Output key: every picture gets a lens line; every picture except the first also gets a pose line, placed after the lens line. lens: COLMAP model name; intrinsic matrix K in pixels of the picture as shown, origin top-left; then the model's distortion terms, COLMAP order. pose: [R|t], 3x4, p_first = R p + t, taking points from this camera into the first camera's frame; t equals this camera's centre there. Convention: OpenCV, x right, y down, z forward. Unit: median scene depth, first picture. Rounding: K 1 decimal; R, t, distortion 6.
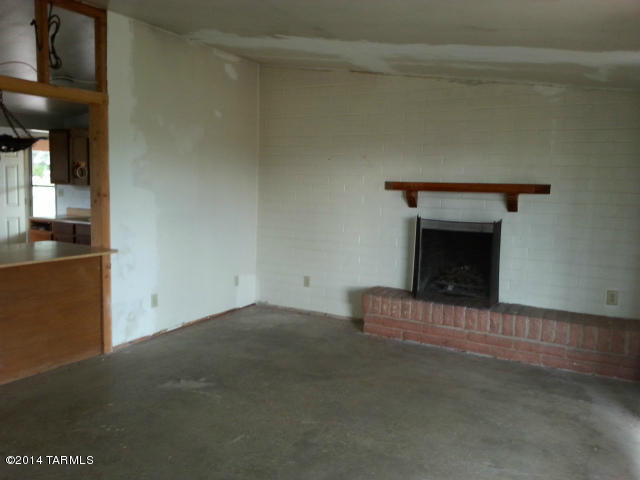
lens RADIAL K [[533.6, 0, 308.9], [0, 533.6, 240.4], [0, 0, 1]] dist [0.043583, -0.002823]
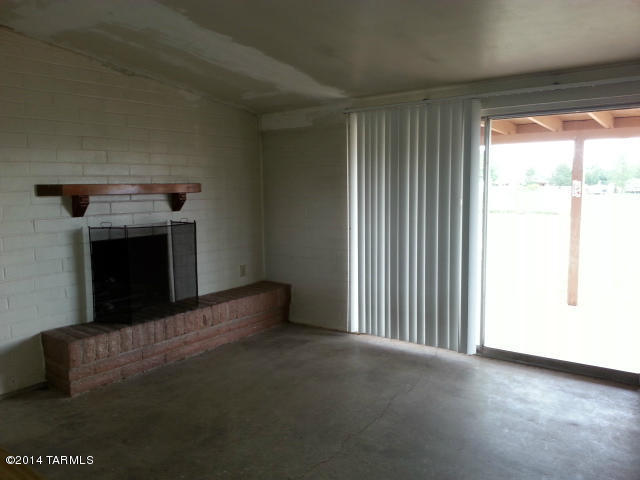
lens RADIAL K [[533.6, 0, 308.9], [0, 533.6, 240.4], [0, 0, 1]] dist [0.043583, -0.002823]
pose [[0.122160, -0.131570, 0.983751, -0.575333], [0.130350, 0.984716, 0.115513, -0.079481], [-0.983914, 0.114121, 0.137443, 0.600205]]
